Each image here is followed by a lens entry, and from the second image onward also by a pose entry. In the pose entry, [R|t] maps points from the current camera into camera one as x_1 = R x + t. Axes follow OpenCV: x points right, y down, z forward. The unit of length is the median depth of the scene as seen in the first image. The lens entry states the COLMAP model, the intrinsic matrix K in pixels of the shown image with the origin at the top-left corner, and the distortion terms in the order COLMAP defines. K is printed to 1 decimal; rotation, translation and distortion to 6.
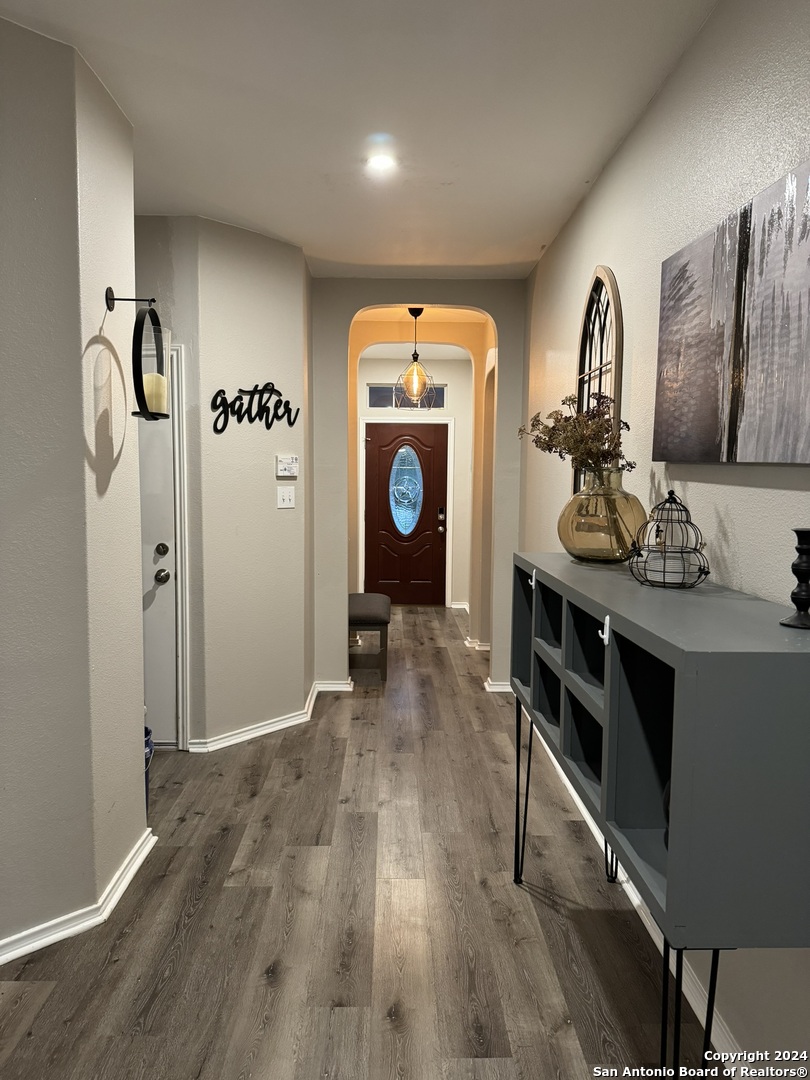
lens RADIAL K [[757.4, 0, 396.1], [0, 757.4, 533.2], [0, 0, 1]] dist [0.039602, -0.050261]
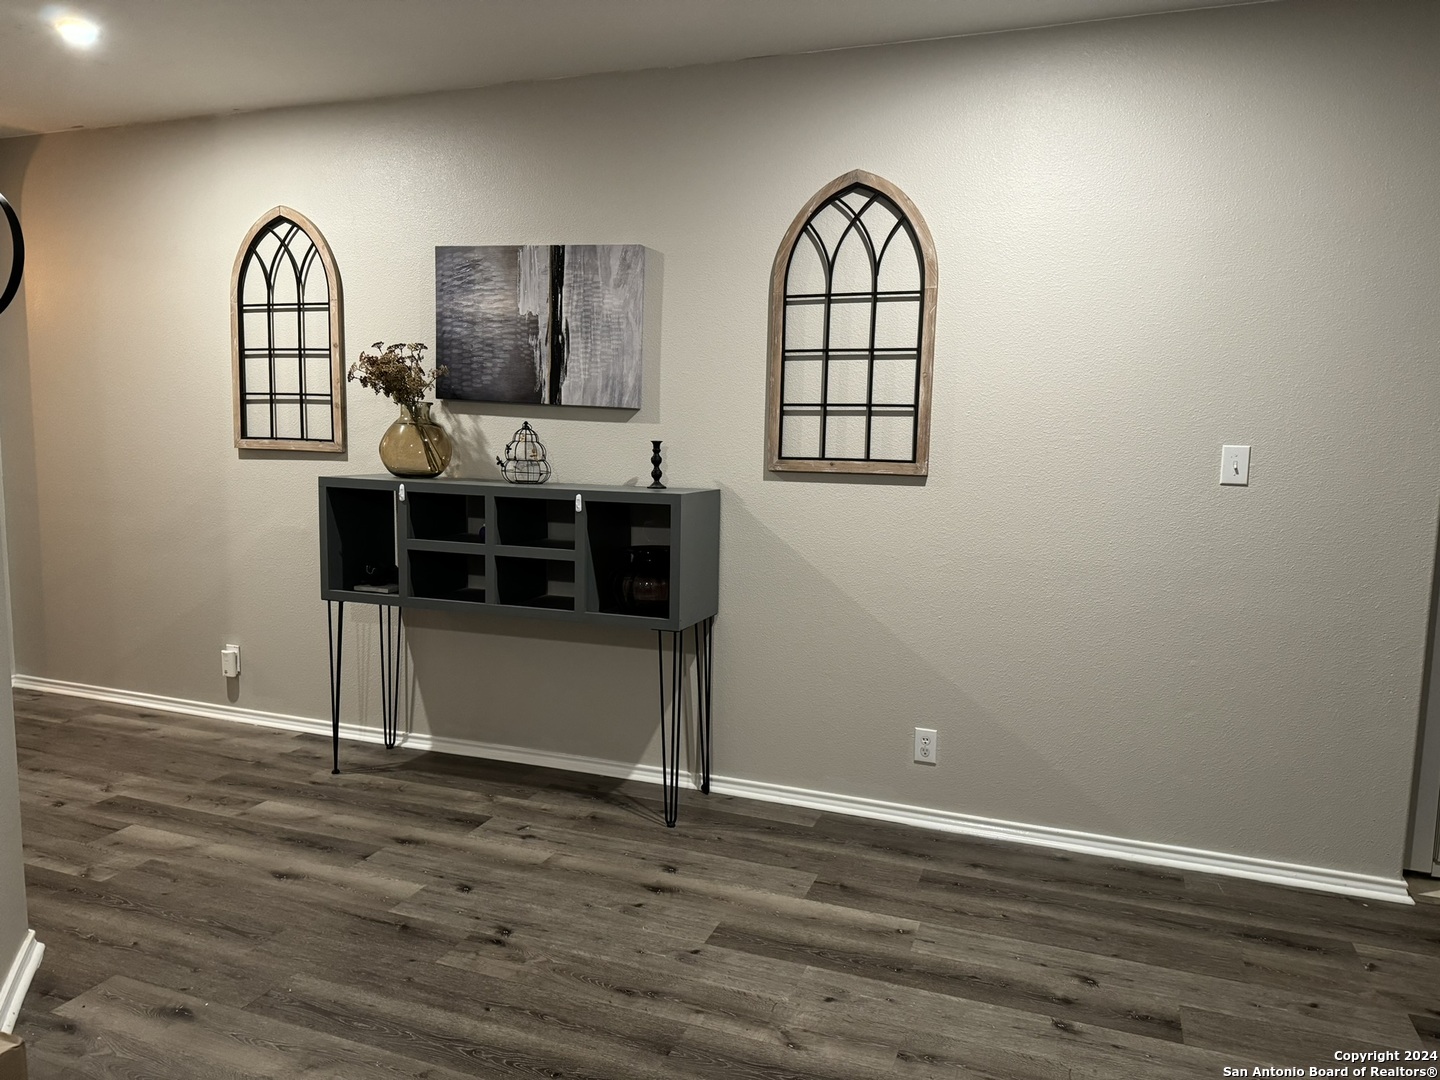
lens RADIAL K [[1009.9, 0, 716.9], [0, 1009.9, 539.6], [0, 0, 1]] dist [0.039602, -0.050261]
pose [[0.361776, -0.101412, 0.926733, -0.454109], [0.051367, 0.994724, 0.088800, 0.006042], [-0.930849, 0.015478, 0.365076, -0.031936]]
